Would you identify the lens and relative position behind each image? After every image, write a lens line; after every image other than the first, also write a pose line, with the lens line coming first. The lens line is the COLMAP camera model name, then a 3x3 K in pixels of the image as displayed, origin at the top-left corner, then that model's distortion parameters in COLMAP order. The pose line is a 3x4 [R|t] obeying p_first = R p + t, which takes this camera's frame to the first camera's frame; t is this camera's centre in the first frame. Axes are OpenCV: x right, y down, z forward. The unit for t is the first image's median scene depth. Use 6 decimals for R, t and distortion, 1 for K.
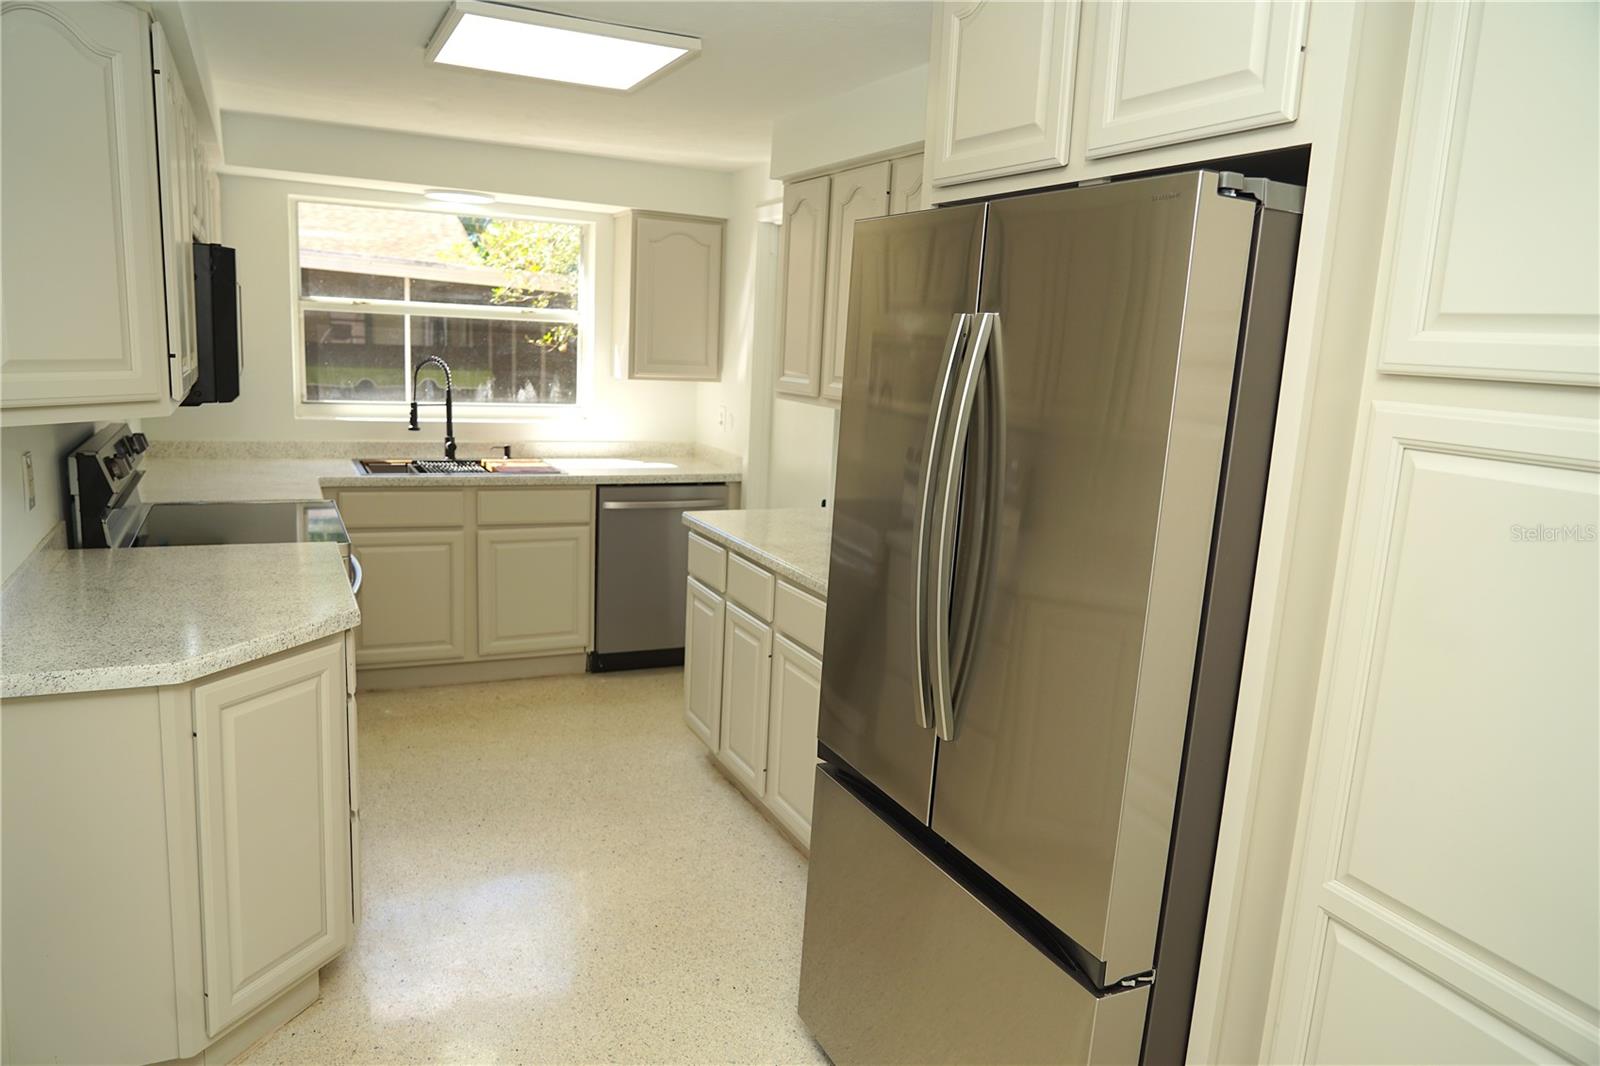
lens RADIAL K [[1087.1, 0, 797.8], [0, 1087.1, 539.9], [0, 0, 1]] dist [-0.035167, 0.012567]
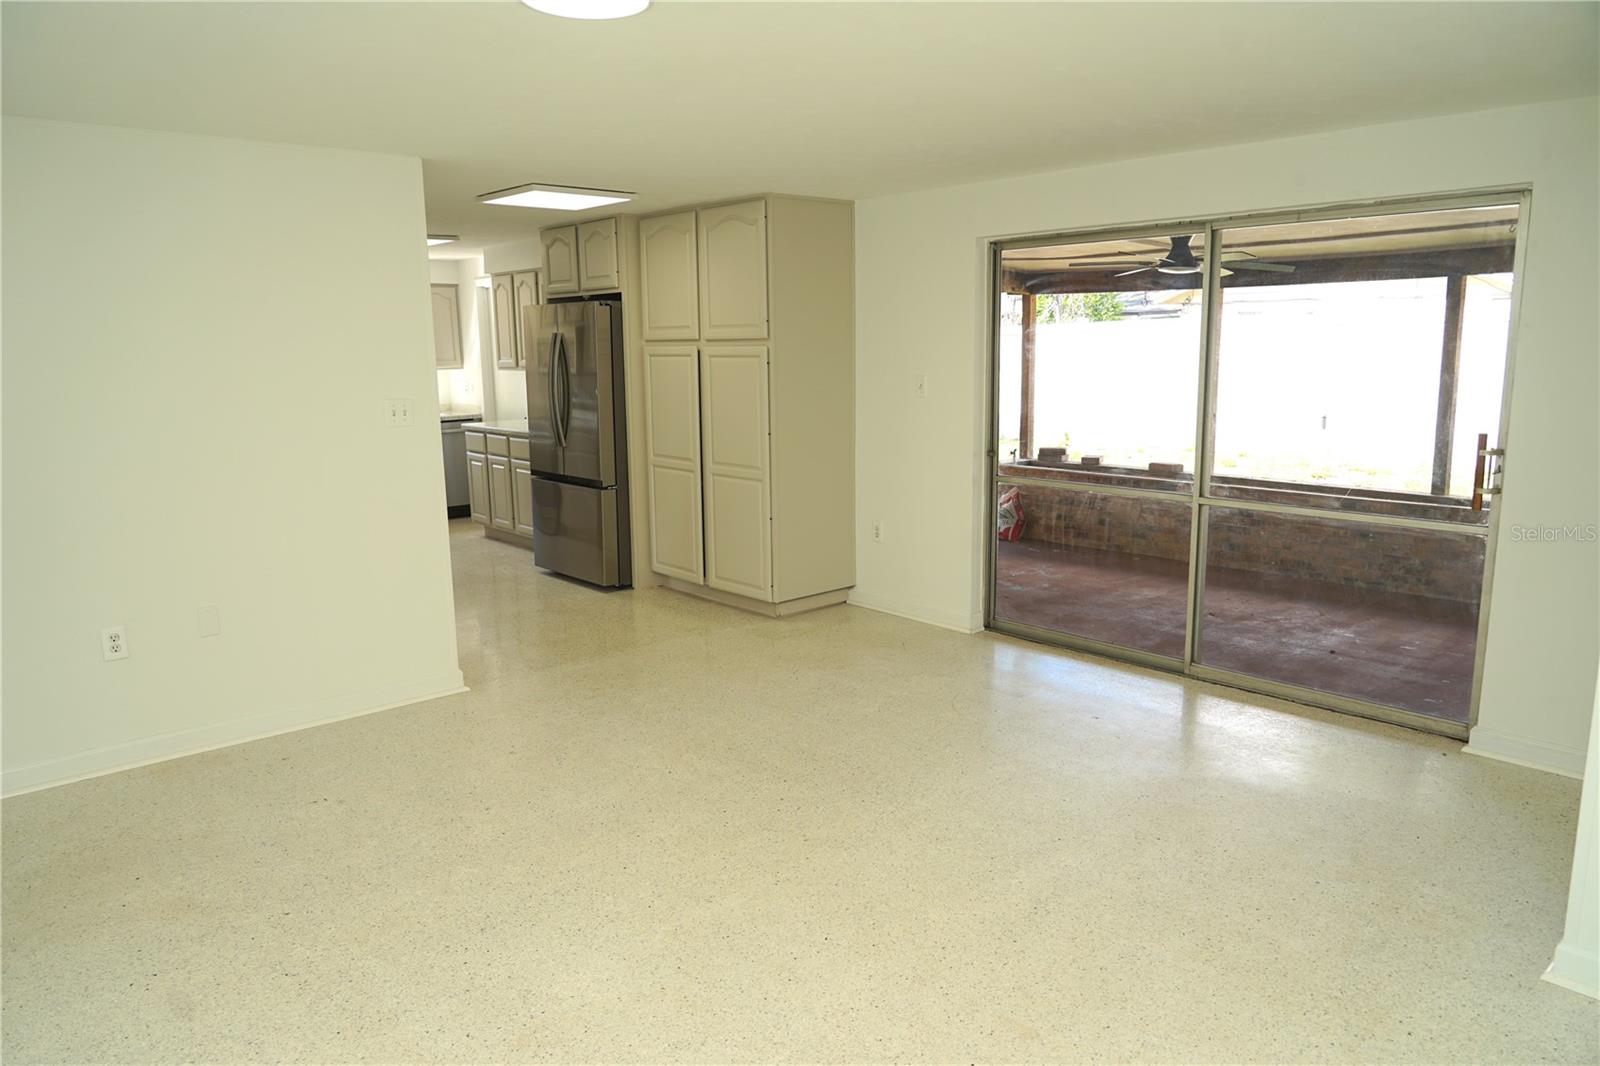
lens RADIAL K [[1087.1, 0, 808.5], [0, 1087.1, 541.1], [0, 0, 1]] dist [-0.035167, 0.012567]
pose [[0.957285, -0.116902, 0.264459, -0.044131], [0.115251, 0.993097, 0.021807, 0.280892], [-0.265183, 0.009604, 0.964150, -1.514126]]
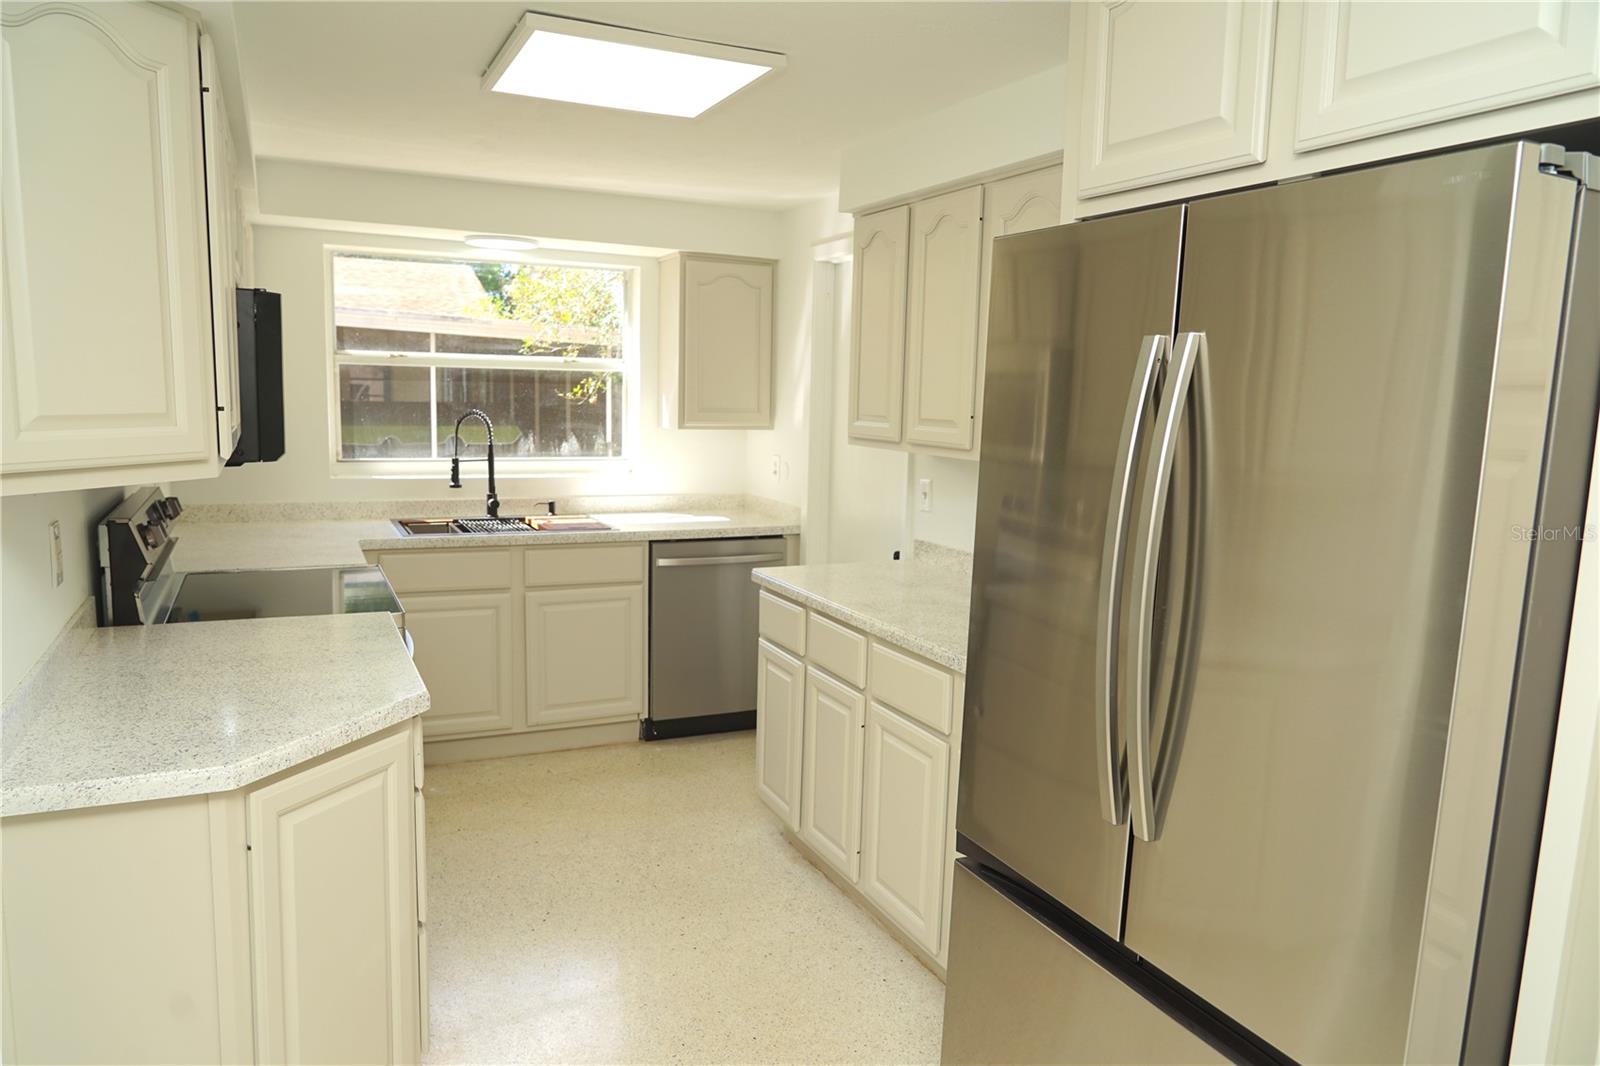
lens RADIAL K [[1087.1, 0, 796.2], [0, 1087.1, 536.2], [0, 0, 1]] dist [-0.035167, 0.012567]
pose [[0.999656, -0.023330, -0.012015, -0.063864], [0.022724, 0.998574, -0.048309, -0.008635], [0.013125, 0.048019, 0.998760, 0.081511]]
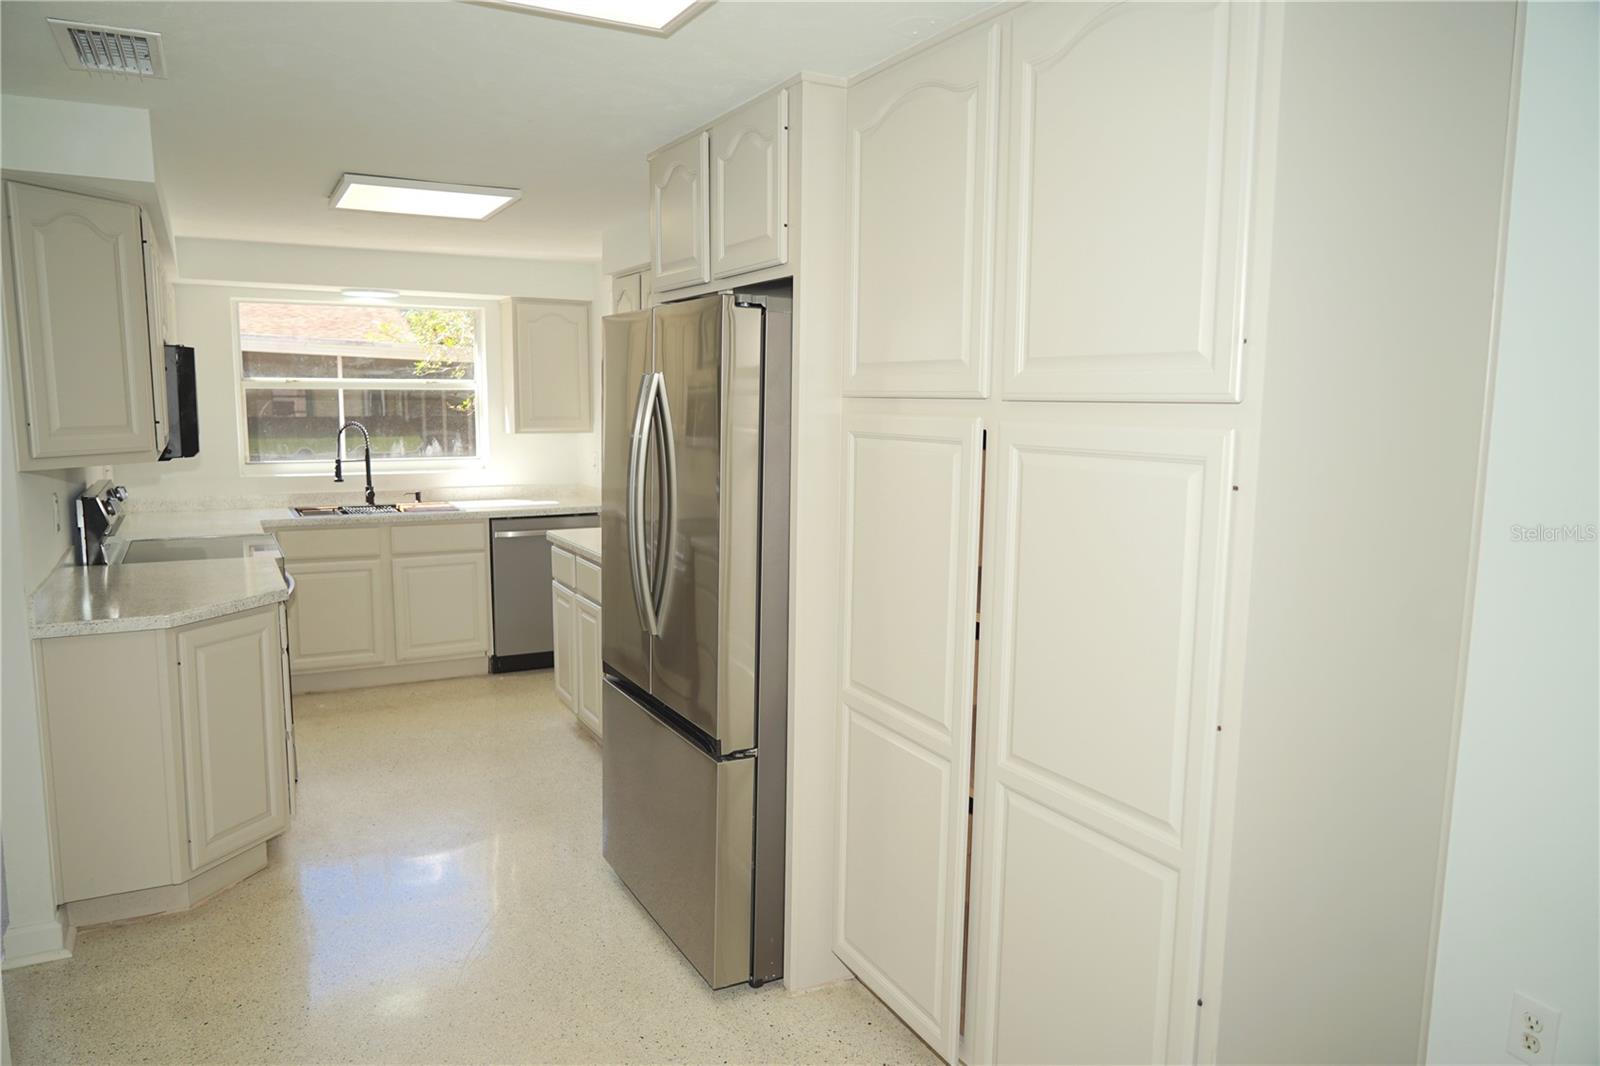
lens RADIAL K [[1087.1, 0, 800.6], [0, 1087.1, 535.9], [0, 0, 1]] dist [-0.035167, 0.012567]
pose [[0.997884, -0.048459, 0.043357, 0.157841], [0.050721, 0.997321, -0.052702, 0.071841], [-0.040687, 0.054789, 0.997669, -0.340478]]
